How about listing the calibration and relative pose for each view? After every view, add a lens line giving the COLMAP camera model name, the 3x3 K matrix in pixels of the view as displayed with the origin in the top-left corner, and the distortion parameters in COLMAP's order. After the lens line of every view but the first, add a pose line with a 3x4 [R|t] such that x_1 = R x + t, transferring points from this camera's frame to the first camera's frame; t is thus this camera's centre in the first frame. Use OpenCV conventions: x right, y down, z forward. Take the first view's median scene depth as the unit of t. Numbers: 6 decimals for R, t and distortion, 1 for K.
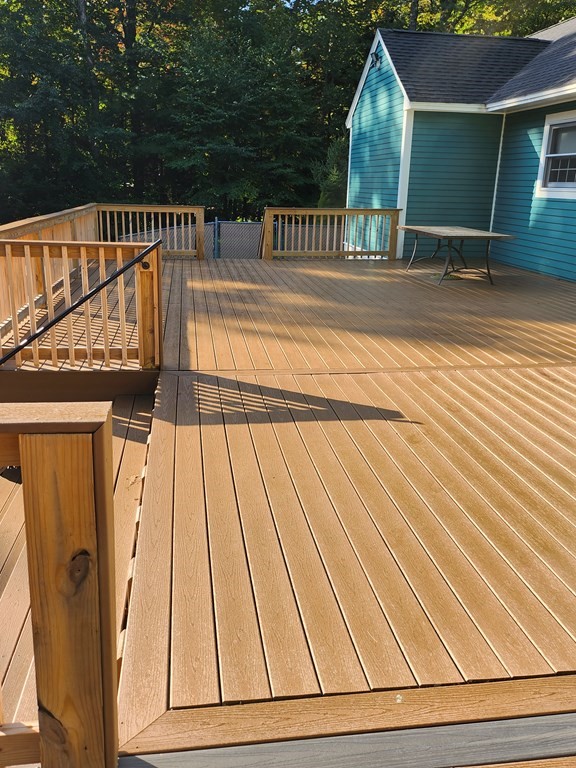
lens RADIAL K [[665.7, 0, 288.0], [0, 665.7, 384.0], [0, 0, 1]] dist [0.002329, -0.080189]
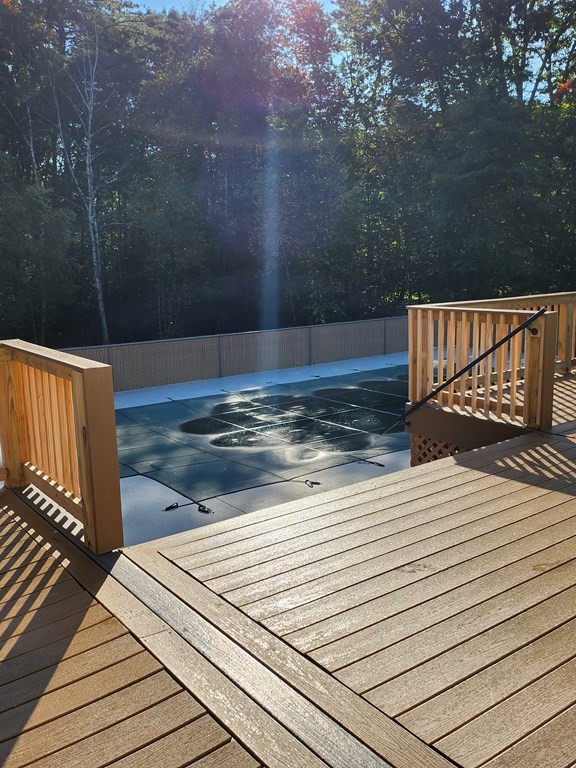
lens RADIAL K [[665.7, 0, 288.0], [0, 665.7, 384.0], [0, 0, 1]] dist [0.002329, -0.080189]
pose [[0.437159, 0.107290, -0.892962, 0.603342], [-0.219371, 0.975592, 0.009822, -0.016953], [0.872220, 0.191596, 0.450025, 0.179604]]
